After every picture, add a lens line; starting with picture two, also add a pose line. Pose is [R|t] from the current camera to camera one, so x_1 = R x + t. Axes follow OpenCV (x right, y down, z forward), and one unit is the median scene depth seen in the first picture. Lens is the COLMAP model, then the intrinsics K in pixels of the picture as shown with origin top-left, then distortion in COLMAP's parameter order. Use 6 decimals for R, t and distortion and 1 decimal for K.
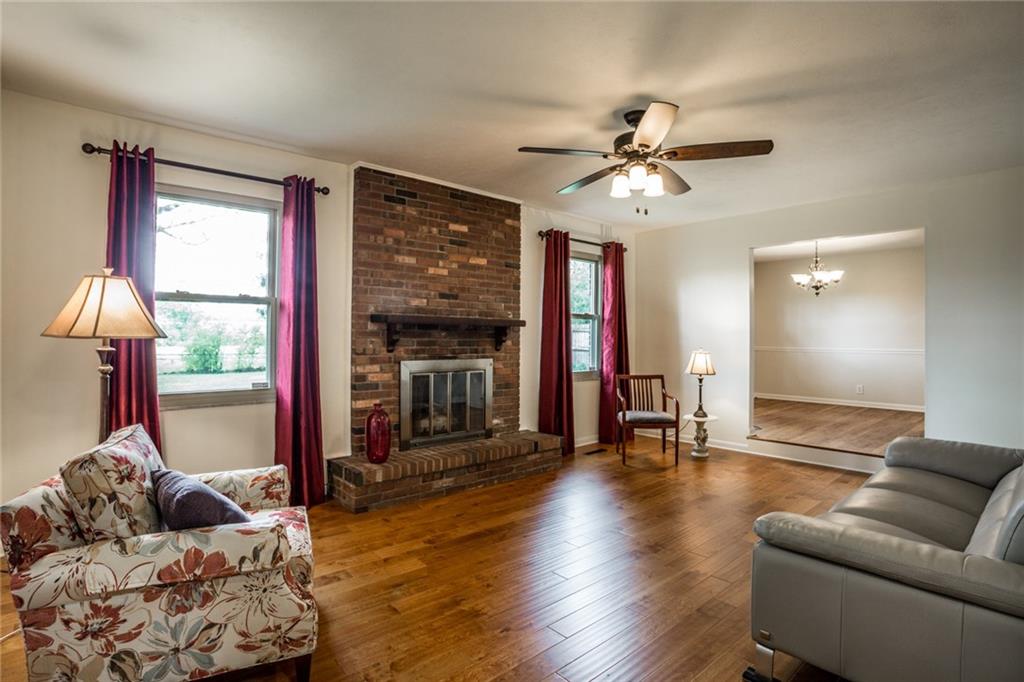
lens RADIAL K [[499.8, 0, 512.4], [0, 499.8, 335.6], [0, 0, 1]] dist [-0.039801, 0.005533]
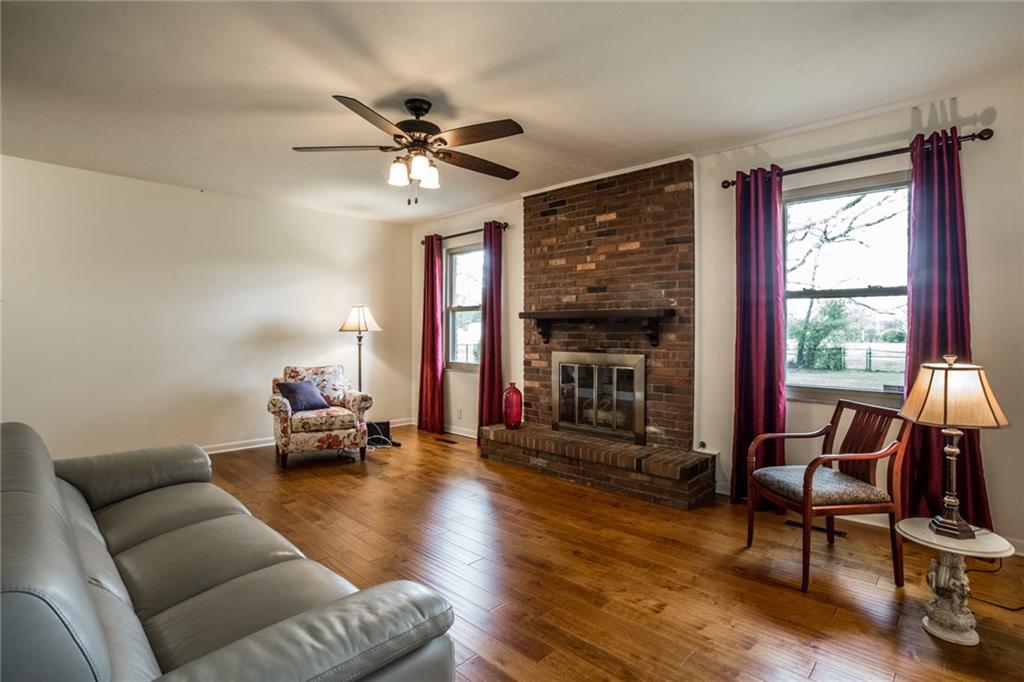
lens RADIAL K [[499.8, 0, 511.1], [0, 499.8, 338.0], [0, 0, 1]] dist [-0.039801, 0.005533]
pose [[0.115468, 0.007340, -0.993284, 0.854751], [0.002799, 0.999966, 0.007715, 0.010072], [0.993307, -0.003671, 0.115443, 0.724155]]
